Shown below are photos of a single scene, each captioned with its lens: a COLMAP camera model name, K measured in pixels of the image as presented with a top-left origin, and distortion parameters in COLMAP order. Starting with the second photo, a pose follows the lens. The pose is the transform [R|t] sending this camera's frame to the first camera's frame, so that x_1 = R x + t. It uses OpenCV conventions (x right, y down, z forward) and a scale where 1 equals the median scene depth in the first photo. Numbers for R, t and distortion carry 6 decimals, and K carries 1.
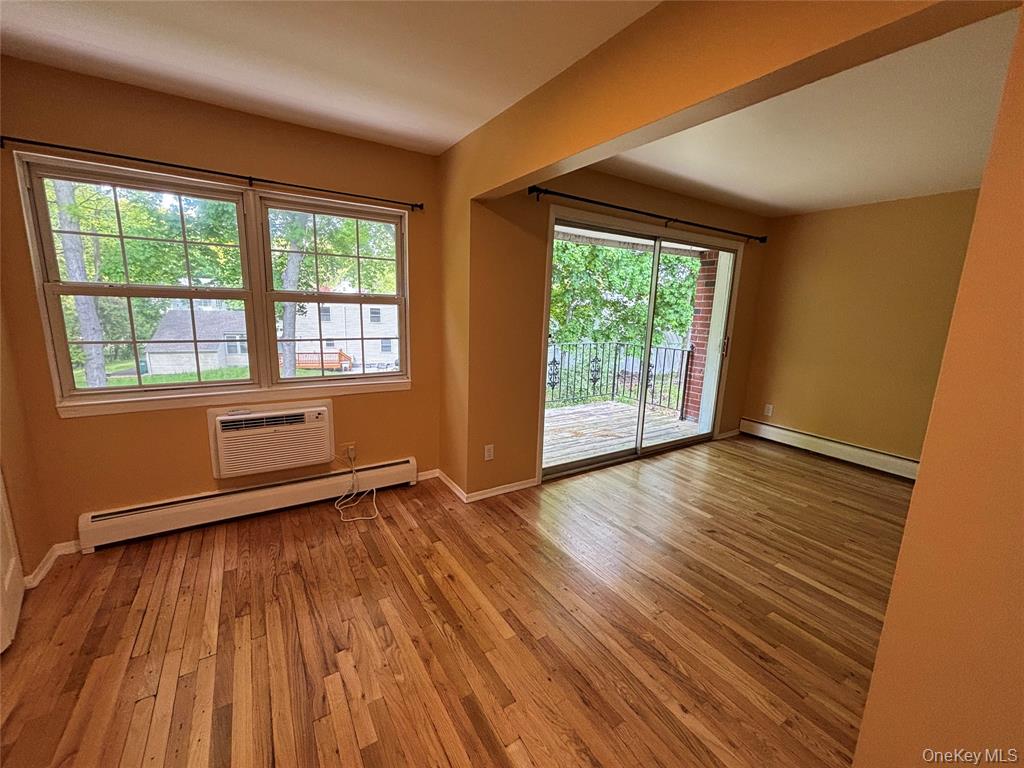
lens RADIAL K [[414.3, 0, 503.7], [0, 414.3, 383.4], [0, 0, 1]] dist [0.000042, -0.000006]
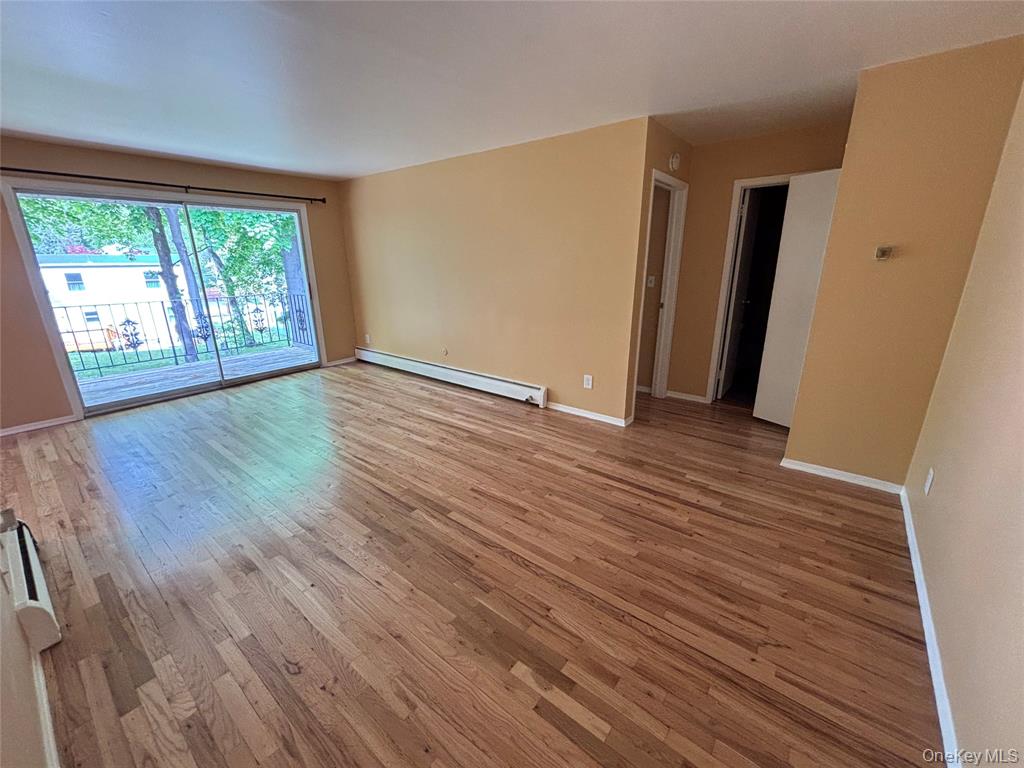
lens RADIAL K [[414.3, 0, 513.7], [0, 414.3, 382.7], [0, 0, 1]] dist [0.000042, -0.000006]
pose [[0.941360, -0.137616, 0.308065, 1.092894], [0.103154, 0.986708, 0.125565, 0.141468], [-0.321250, -0.086424, 0.943043, -0.620461]]
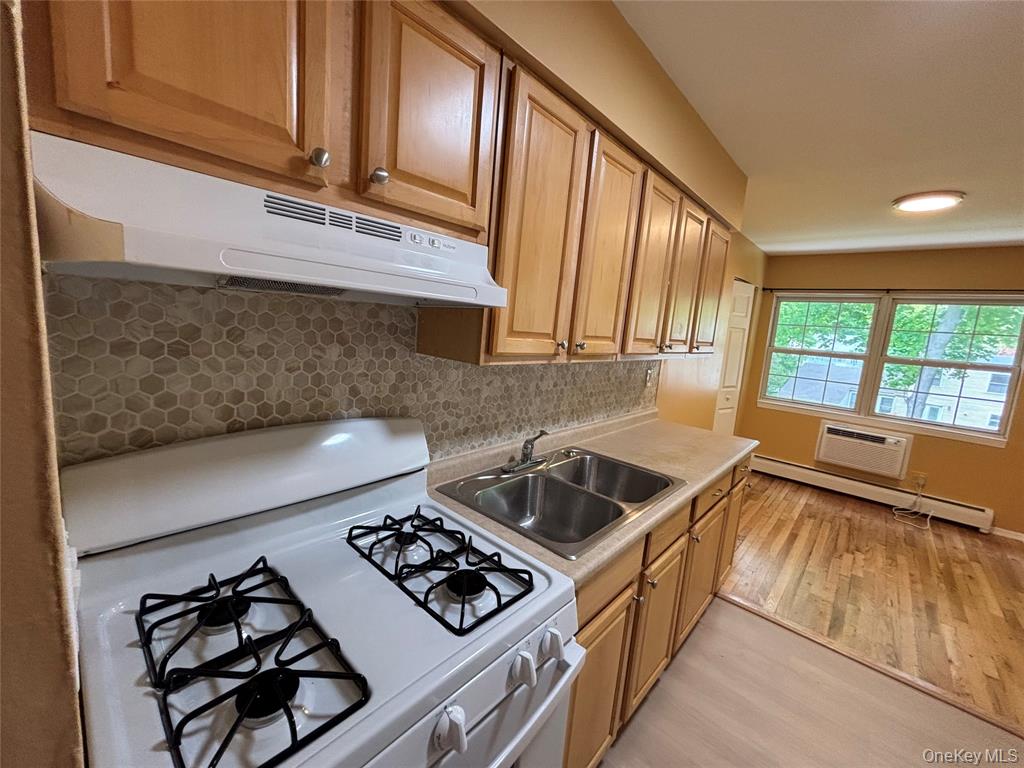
lens RADIAL K [[414.3, 0, 512.4], [0, 414.3, 379.8], [0, 0, 1]] dist [0.000042, -0.000006]
pose [[0.279197, 0.120785, -0.952607, 0.511273], [-0.250939, 0.966760, 0.049033, 0.129985], [0.926865, 0.225357, 0.300227, -0.700057]]
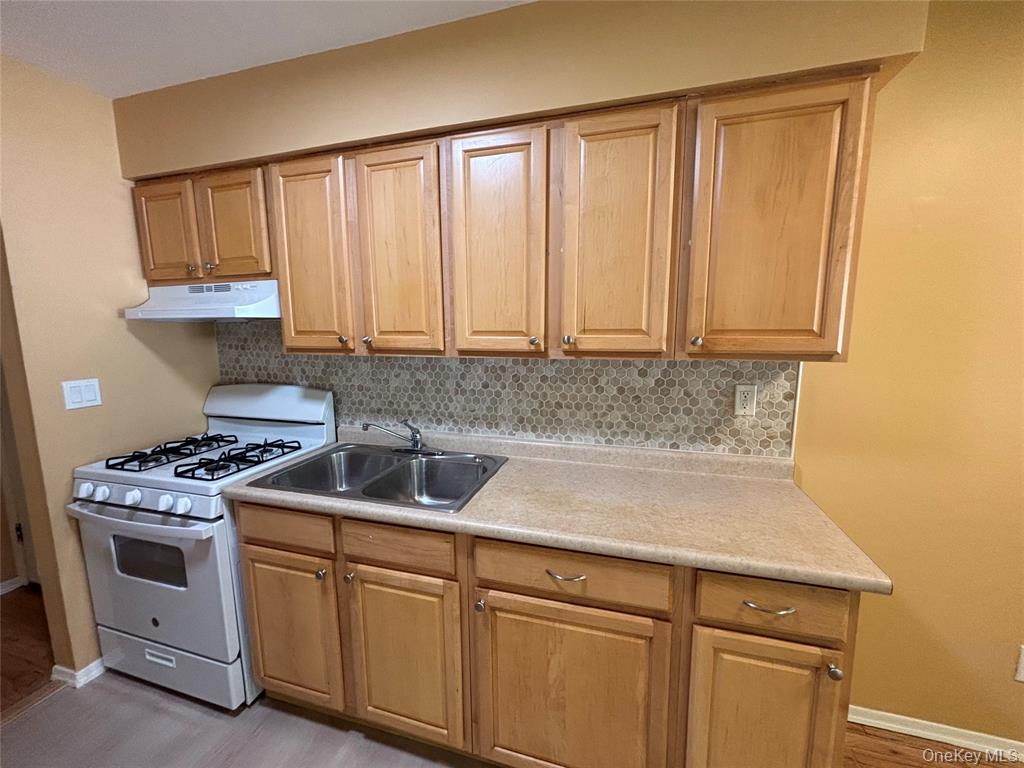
lens RADIAL K [[414.3, 0, 507.3], [0, 414.3, 382.2], [0, 0, 1]] dist [0.000042, -0.000006]
pose [[-0.755721, 0.060351, -0.652107, 0.276759], [-0.142470, 0.956746, 0.253651, -0.023986], [0.639209, 0.284595, -0.714435, 0.068712]]
